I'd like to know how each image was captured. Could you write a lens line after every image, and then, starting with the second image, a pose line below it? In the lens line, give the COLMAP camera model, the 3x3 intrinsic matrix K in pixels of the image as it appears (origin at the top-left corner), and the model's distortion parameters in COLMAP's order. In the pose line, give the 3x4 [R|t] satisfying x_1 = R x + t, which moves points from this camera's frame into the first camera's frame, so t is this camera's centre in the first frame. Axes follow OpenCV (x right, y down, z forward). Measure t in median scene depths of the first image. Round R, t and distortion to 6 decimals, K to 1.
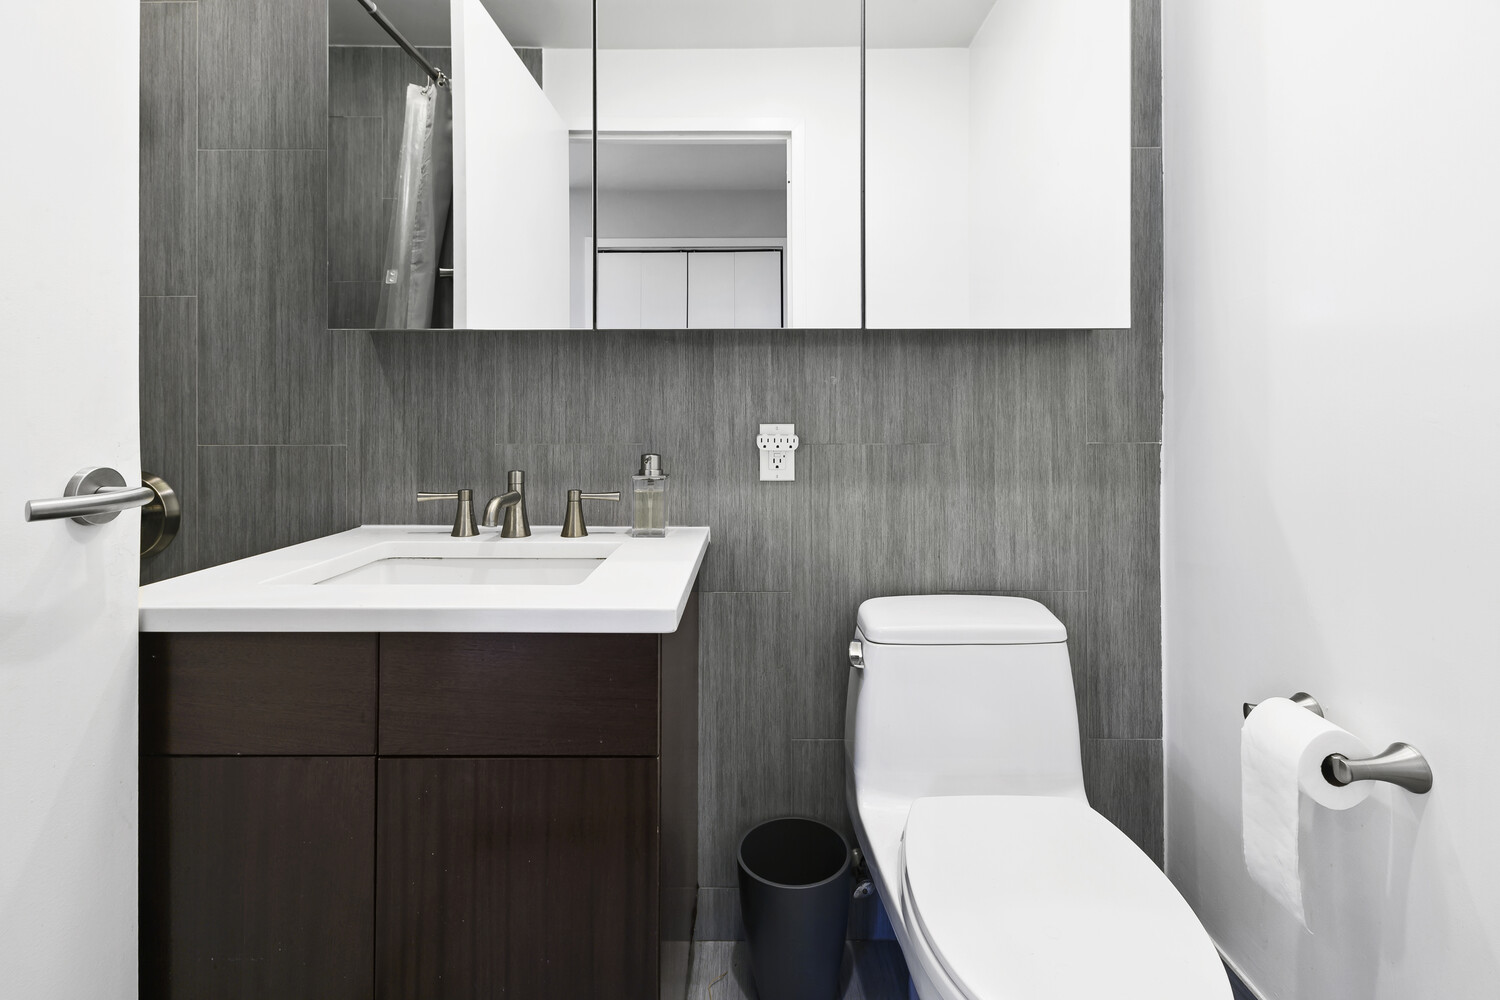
lens RADIAL K [[693.8, 0, 750.0], [0, 693.8, 435.3], [0, 0, 1]] dist [-0.000115, 0.000020]
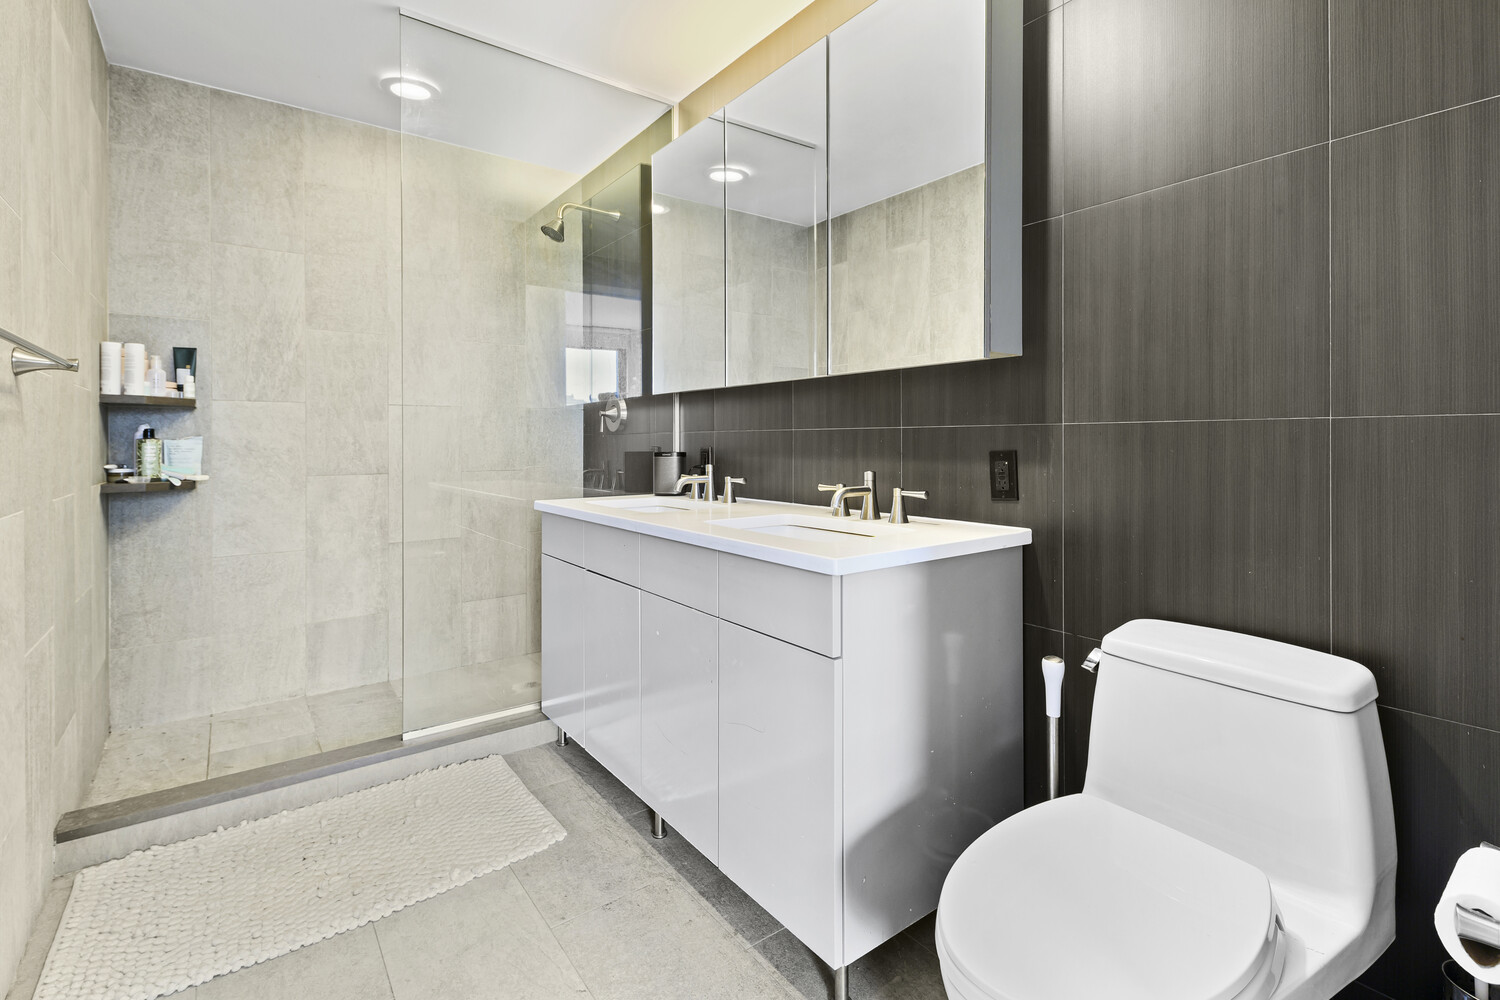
lens RADIAL K [[693.8, 0, 750.0], [0, 693.8, 435.3], [0, 0, 1]] dist [-0.000115, 0.000020]
pose [[0.606116, -0.006225, -0.795352, 0.628336], [-0.008761, 0.999856, -0.014502, 0.000155], [0.795328, 0.015758, 0.605974, -0.032645]]
